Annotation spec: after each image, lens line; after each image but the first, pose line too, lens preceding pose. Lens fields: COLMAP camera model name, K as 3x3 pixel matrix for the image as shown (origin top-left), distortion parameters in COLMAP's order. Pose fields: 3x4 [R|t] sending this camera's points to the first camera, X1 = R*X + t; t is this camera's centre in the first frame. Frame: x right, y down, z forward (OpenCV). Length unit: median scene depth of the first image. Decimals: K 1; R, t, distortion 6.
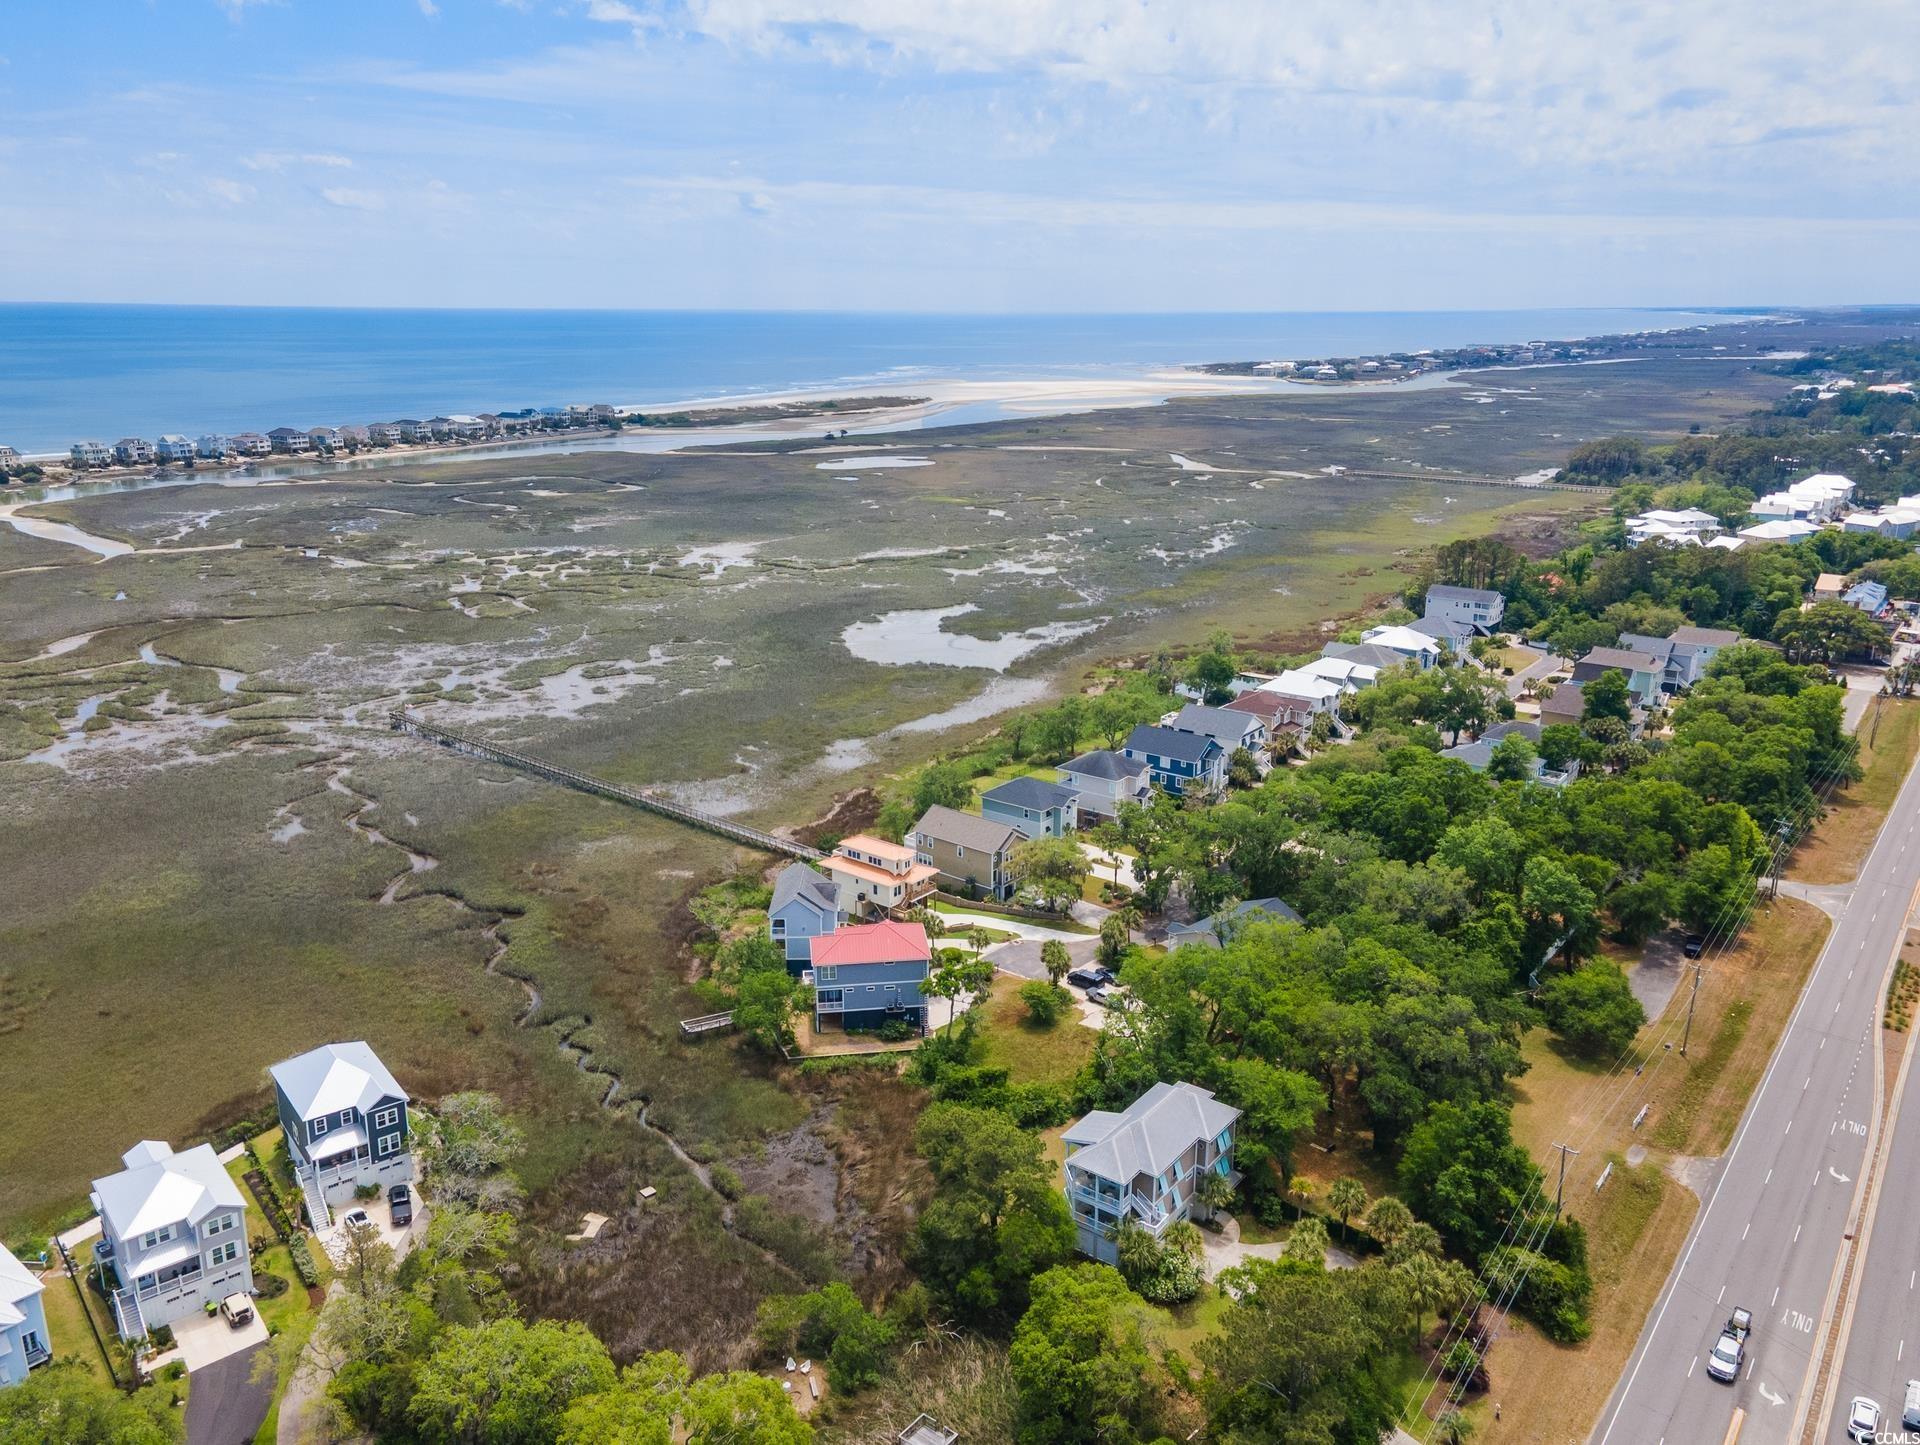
lens RADIAL K [[1393.0, 0, 960.0], [0, 1393.0, 722.5], [0, 0, 1]] dist [0.034759, 0.040527]
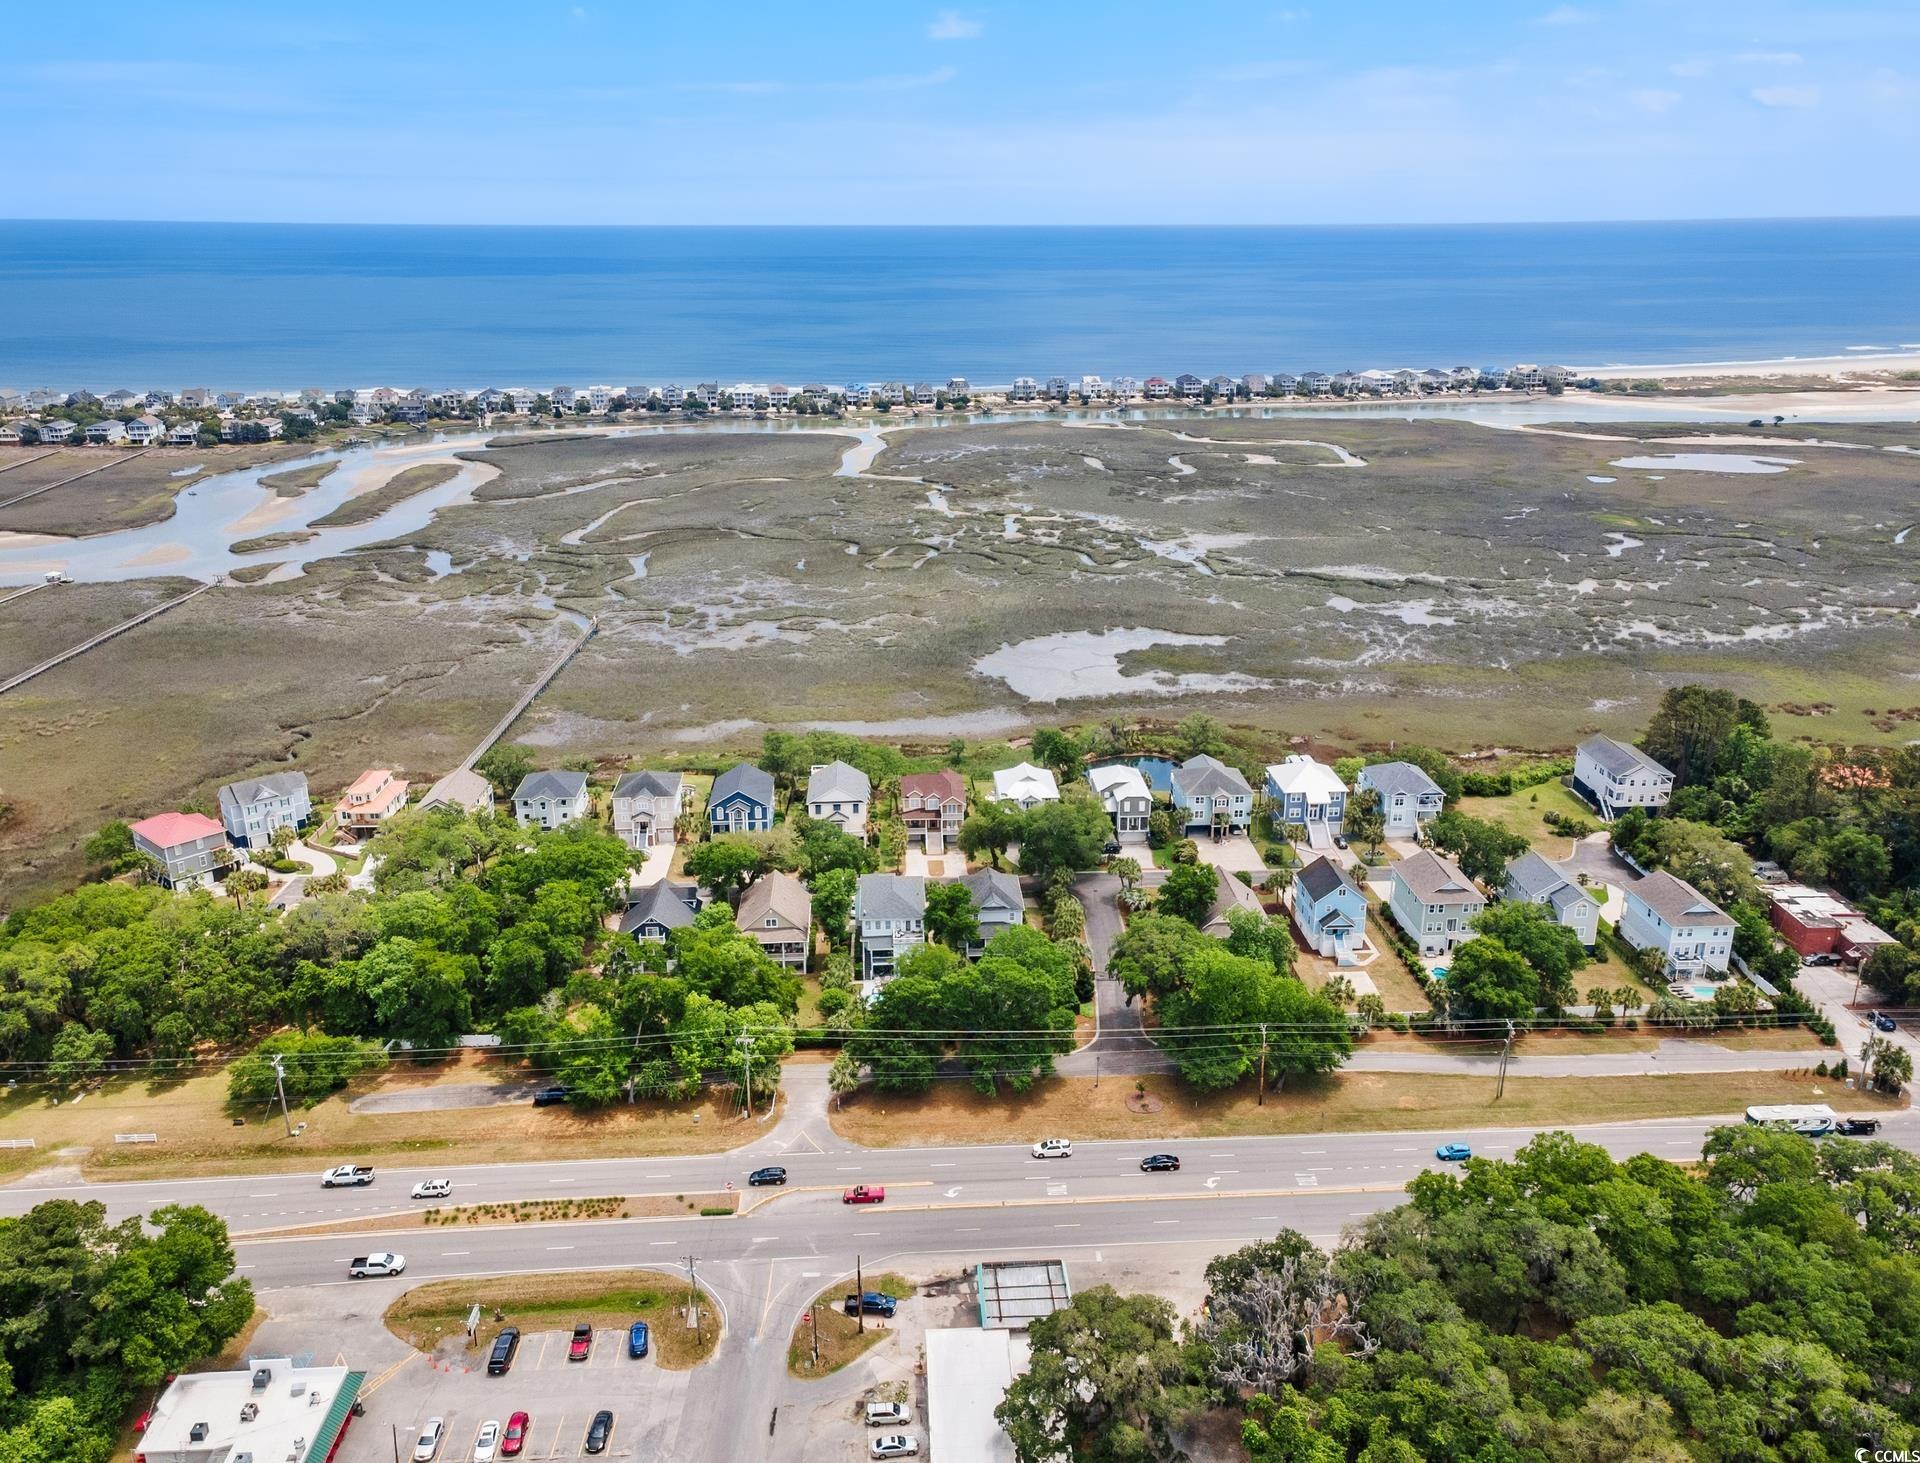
lens RADIAL K [[1443.2, 0, 960.0], [0, 1443.2, 731.5], [0, 0, 1]] dist [0.032450, 0.001715]
pose [[0.665219, 0.245096, -0.705274, 1.061274], [-0.212237, 0.967693, 0.136109, -0.215957], [0.715849, 0.059143, 0.695746, 0.398172]]
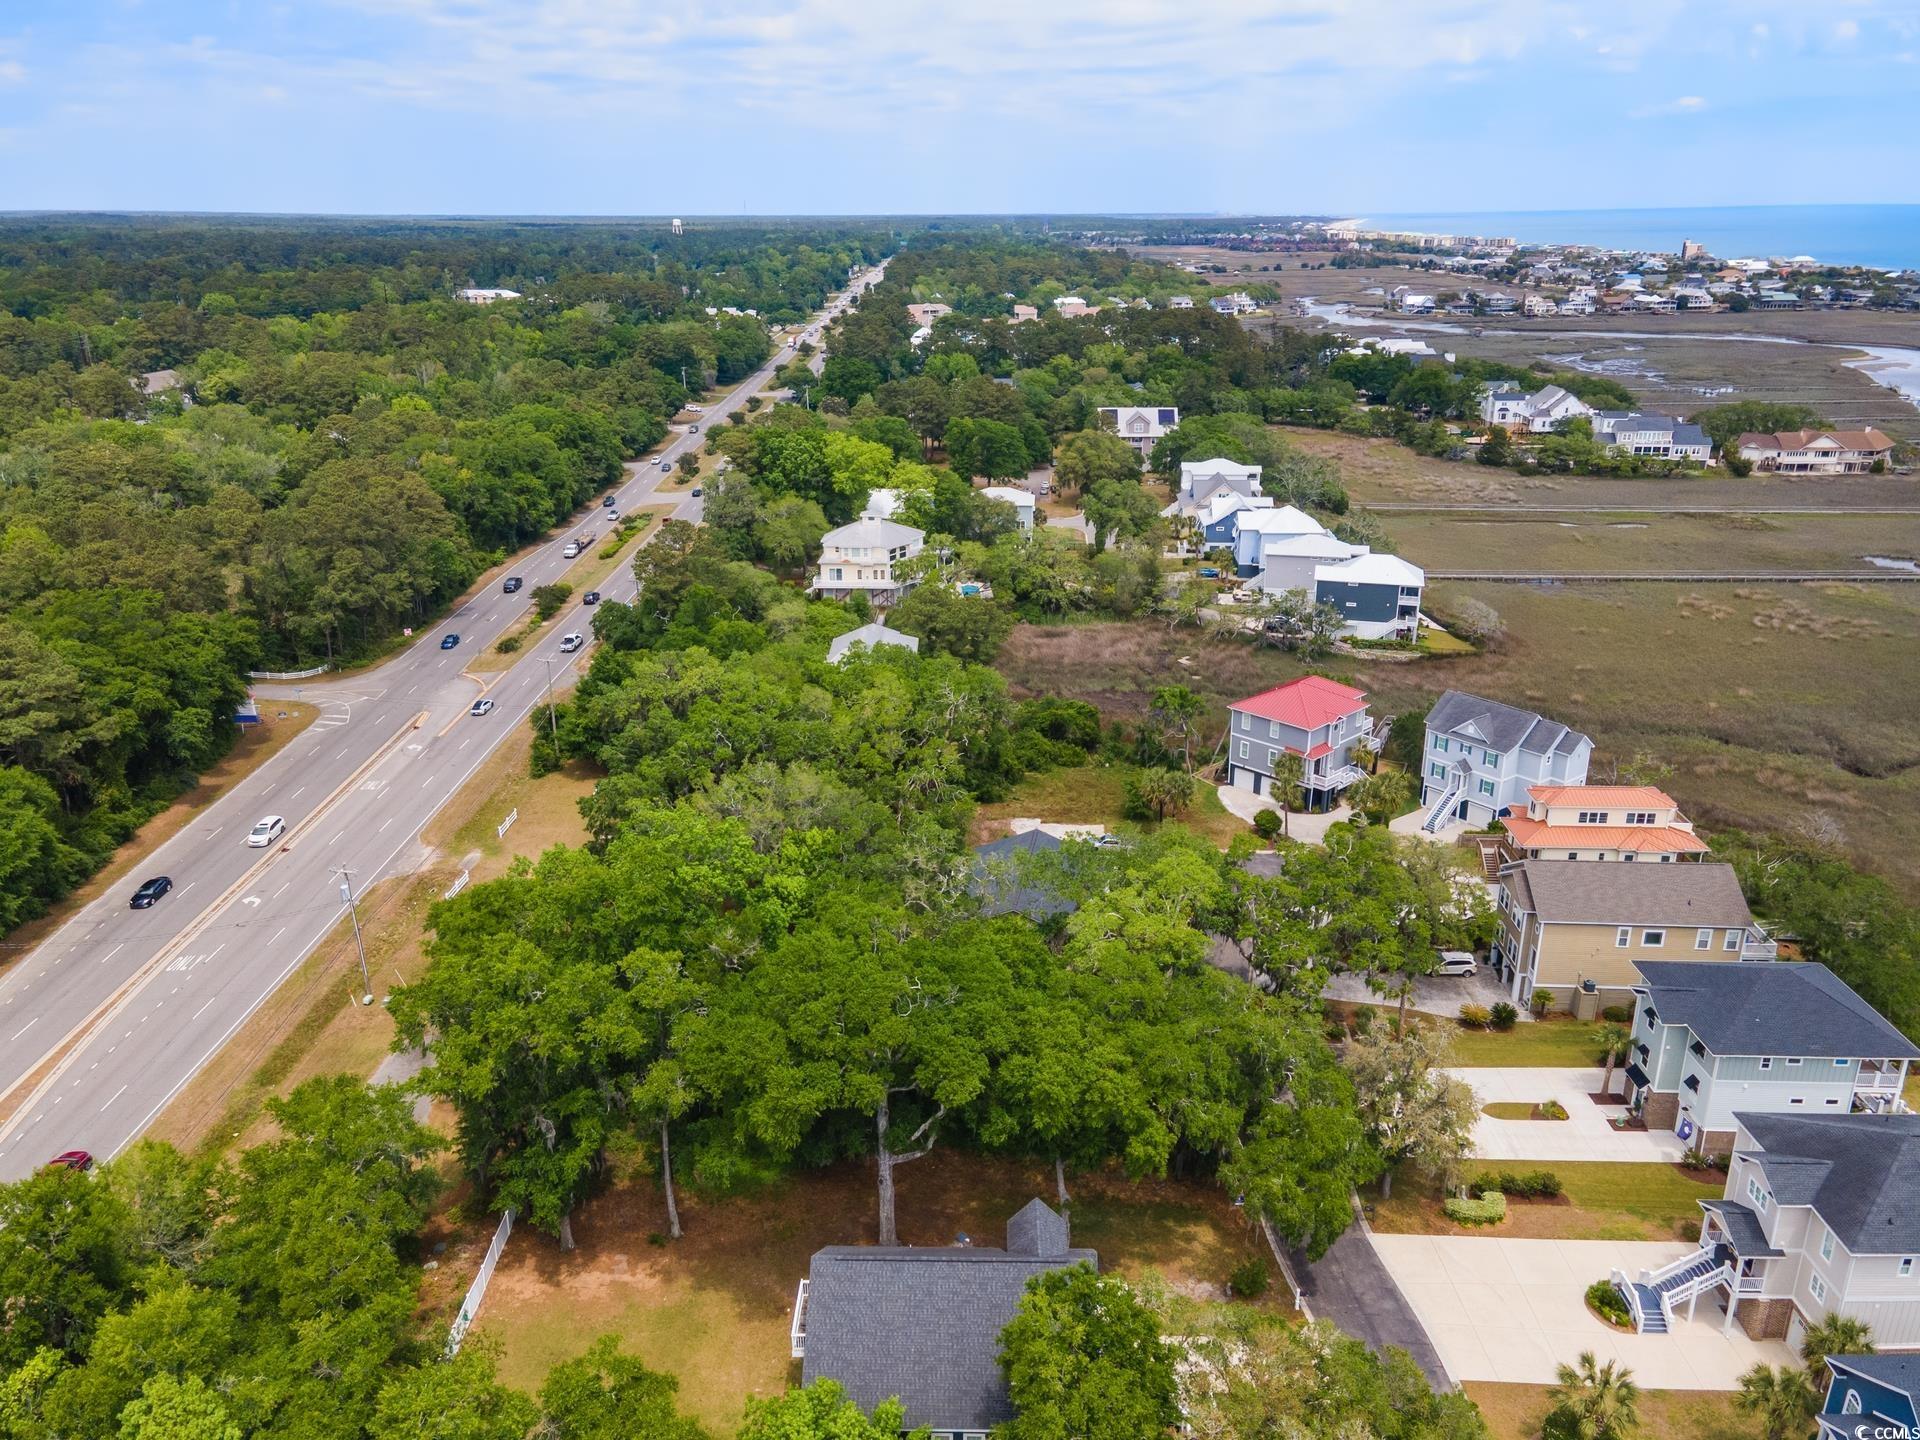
lens RADIAL K [[1393.0, 0, 960.0], [0, 1393.0, 720.0], [0, 0, 1]] dist [0.034759, 0.040527]
pose [[-0.789484, 0.213735, -0.575354, 0.439643], [-0.172564, 0.822300, 0.542259, -0.192511], [0.589013, 0.527390, -0.612310, 1.032849]]
